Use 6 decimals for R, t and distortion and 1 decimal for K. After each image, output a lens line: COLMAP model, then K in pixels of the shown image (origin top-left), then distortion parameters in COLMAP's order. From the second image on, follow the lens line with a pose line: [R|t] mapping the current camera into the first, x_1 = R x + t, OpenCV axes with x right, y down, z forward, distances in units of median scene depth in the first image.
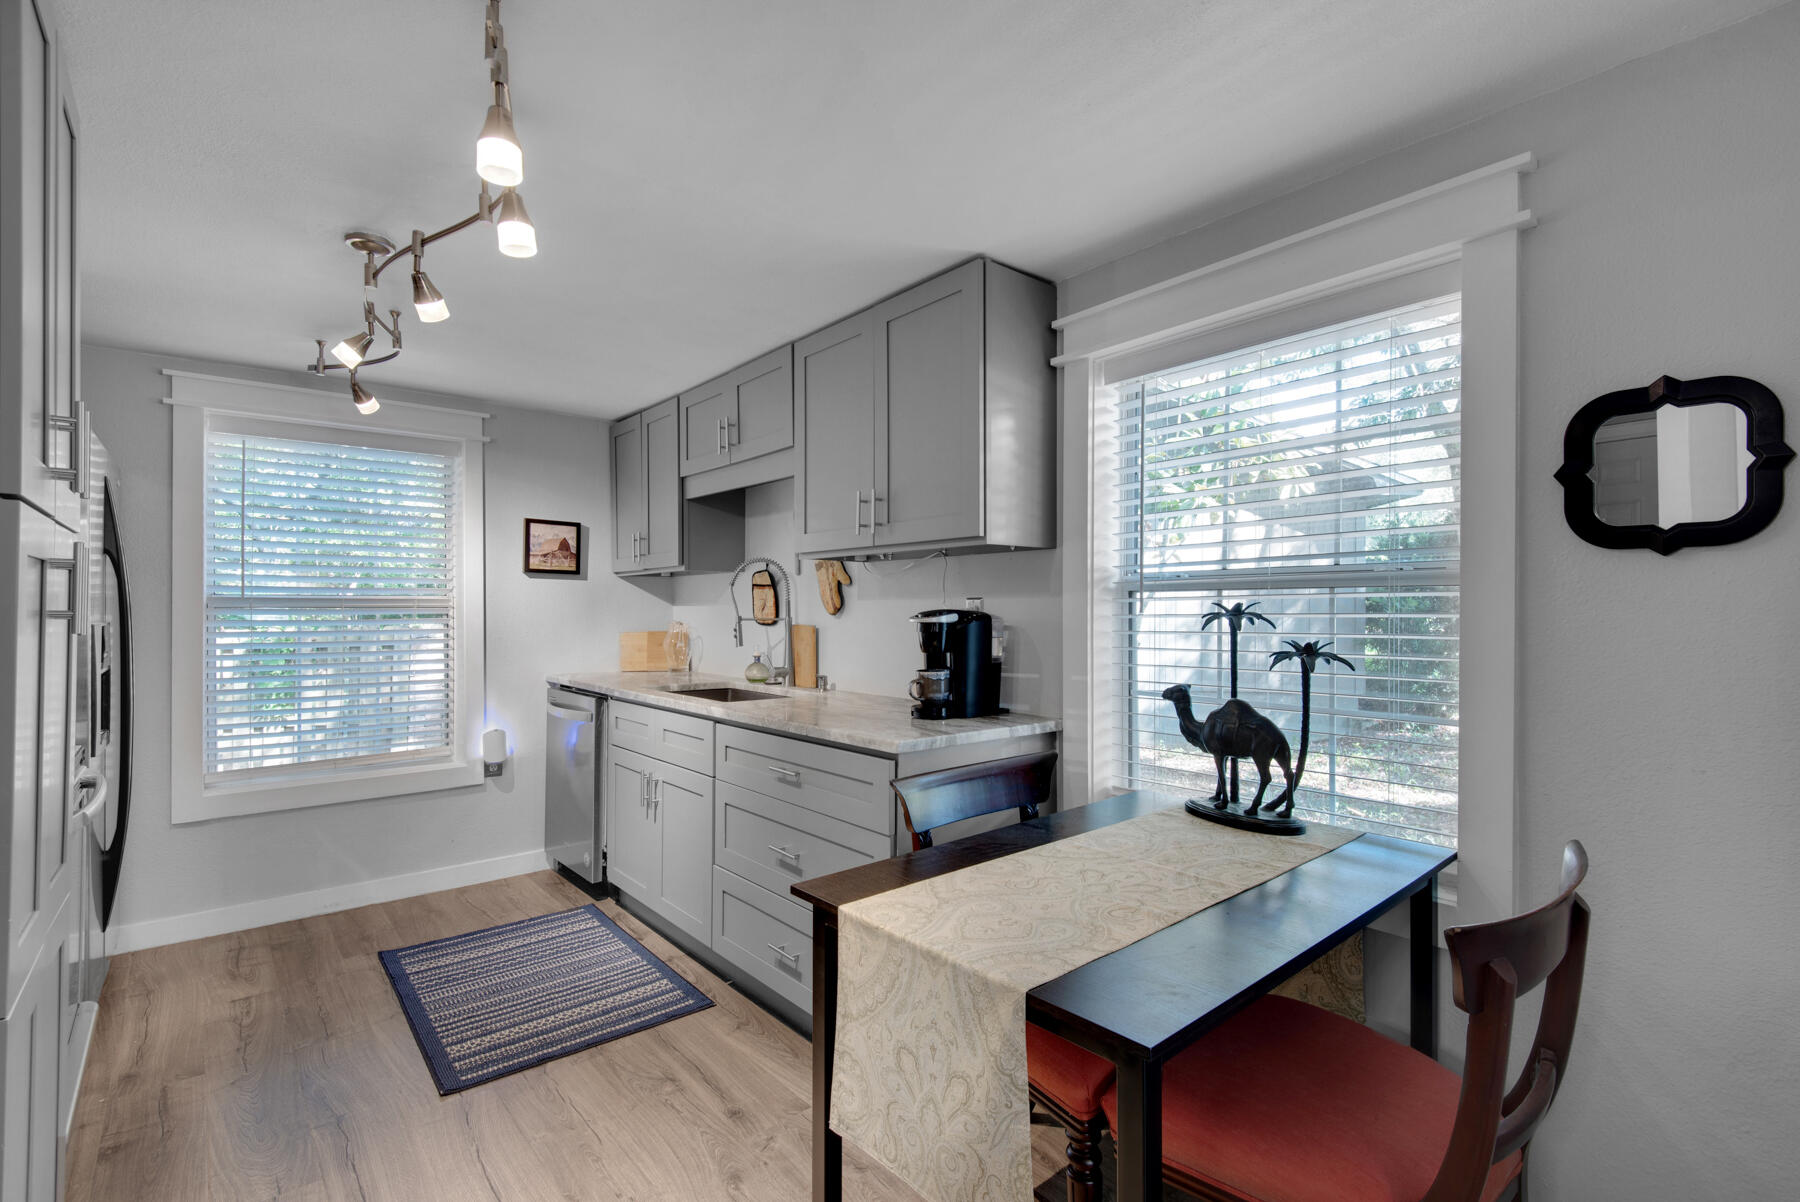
lens RADIAL K [[833.5, 0, 904.5], [0, 833.5, 605.6], [0, 0, 1]] dist [0.017773, -0.008143]
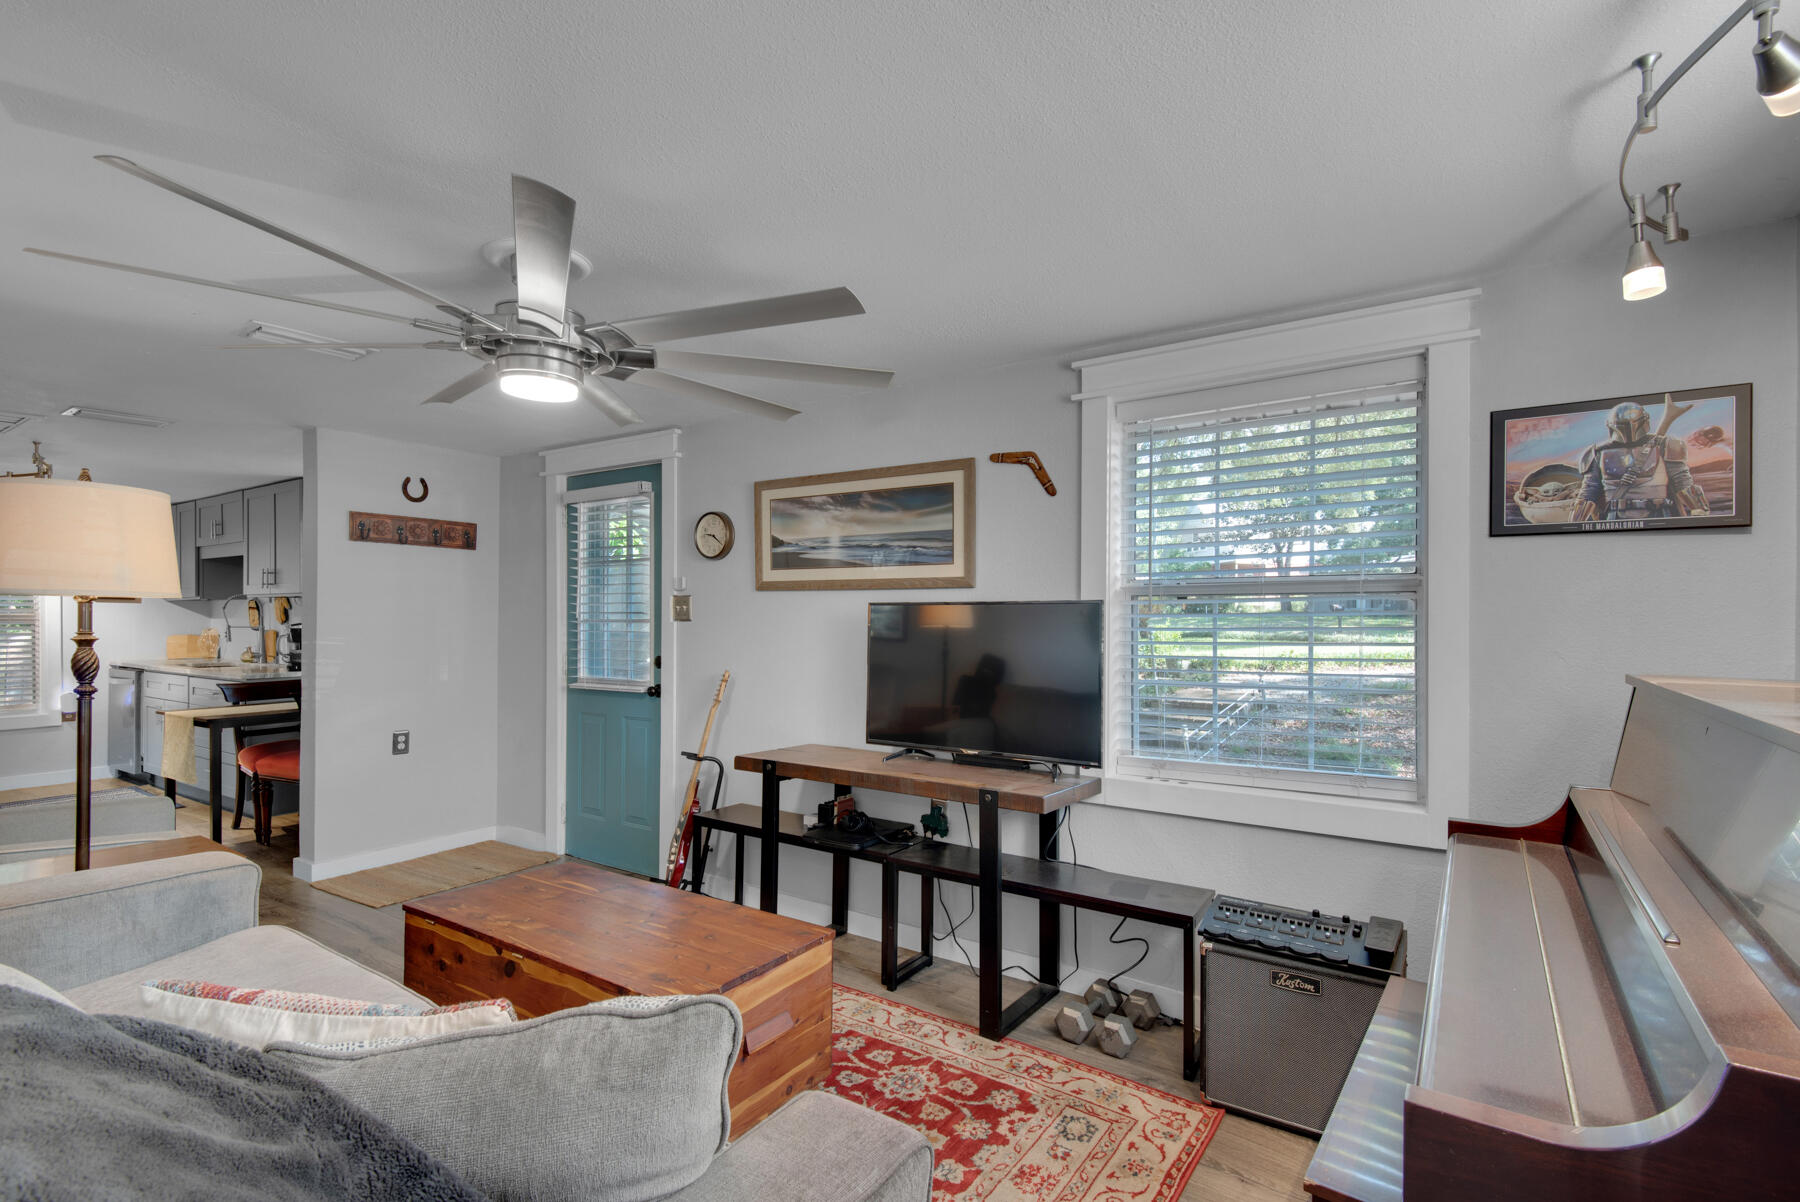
lens RADIAL K [[833.5, 0, 899.1], [0, 833.5, 613.5], [0, 0, 1]] dist [0.017773, -0.008143]
pose [[0.964014, 0.004076, 0.265822, 0.763877], [-0.002921, 0.999985, -0.004738, -0.008900], [-0.265837, 0.003791, 0.964010, -1.229025]]
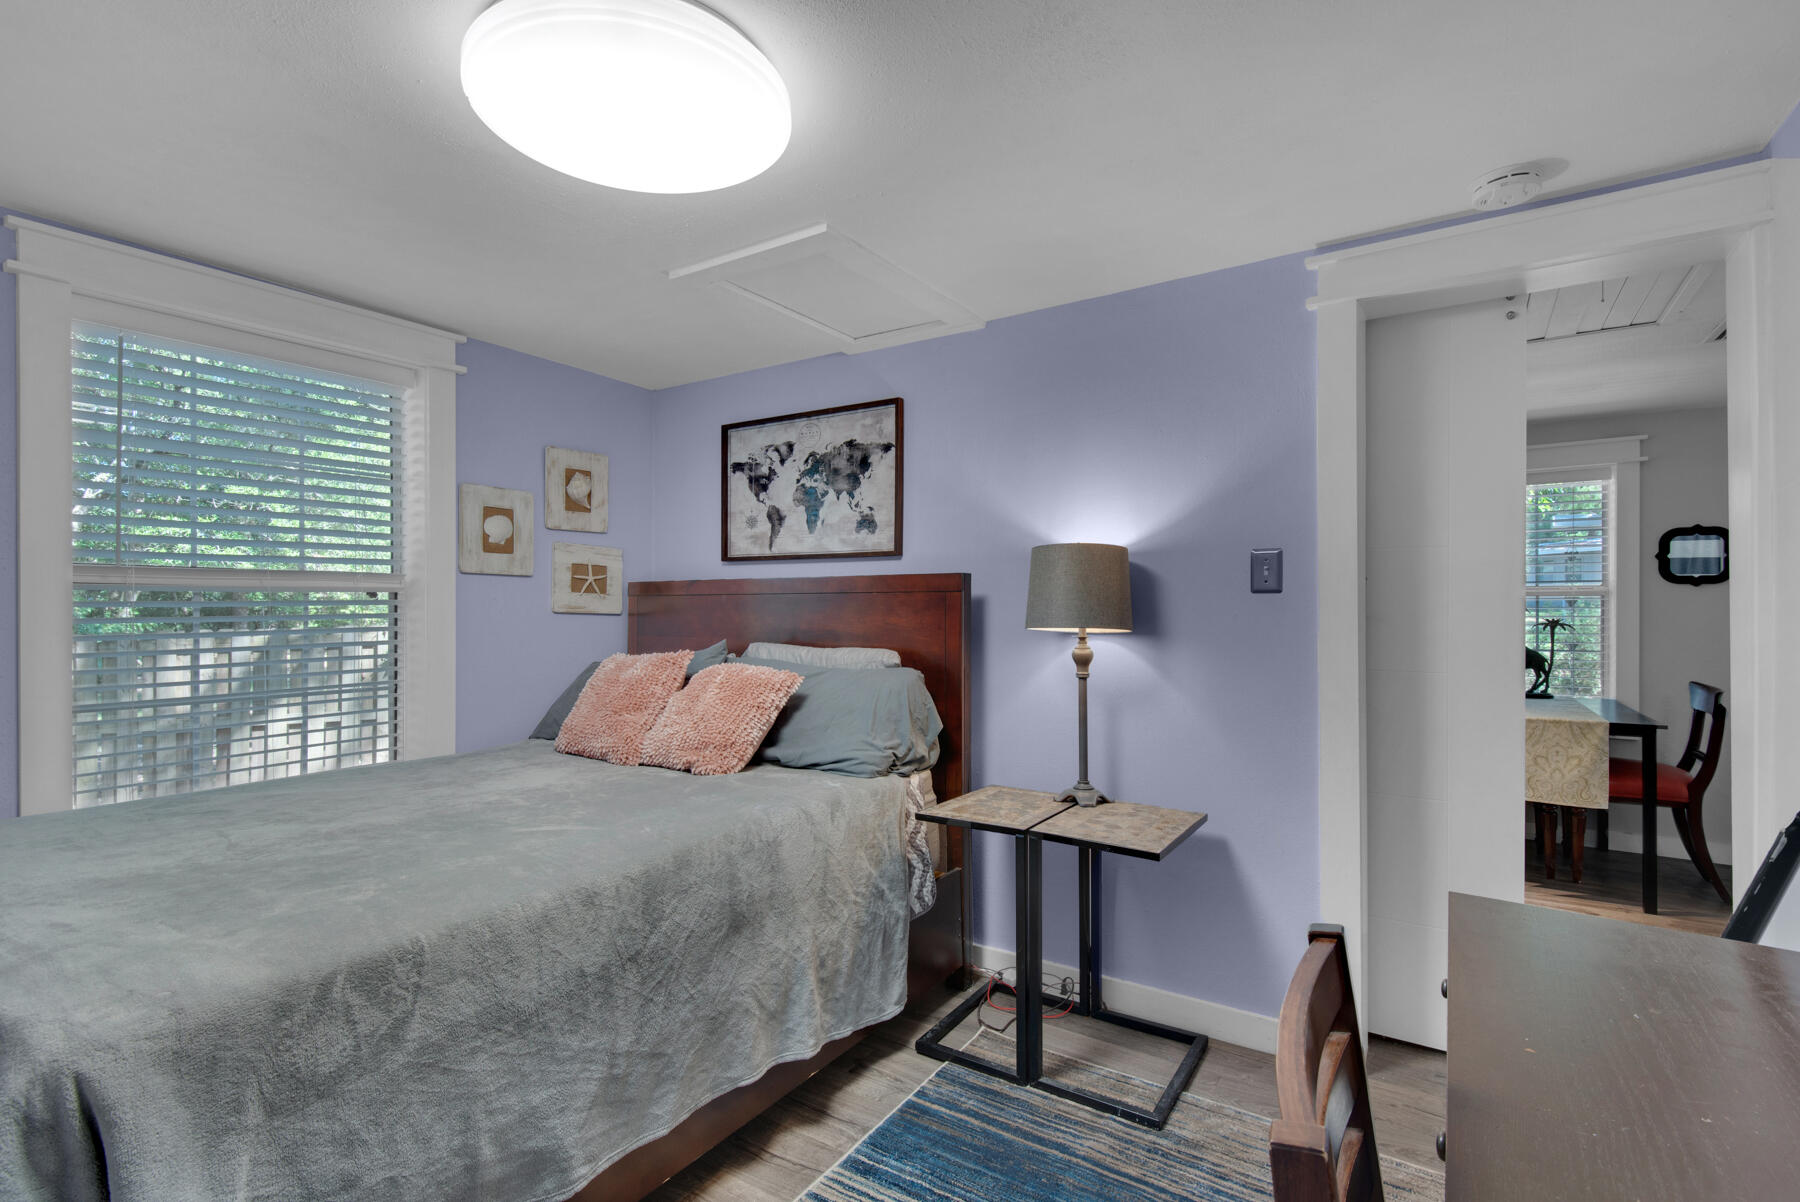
lens RADIAL K [[833.5, 0, 895.4], [0, 833.5, 612.0], [0, 0, 1]] dist [0.017773, -0.008143]
pose [[0.963198, -0.005093, 0.268744, -2.341661], [0.002765, 0.999955, 0.009043, -0.005880], [-0.268778, -0.007967, 0.963169, -0.965186]]
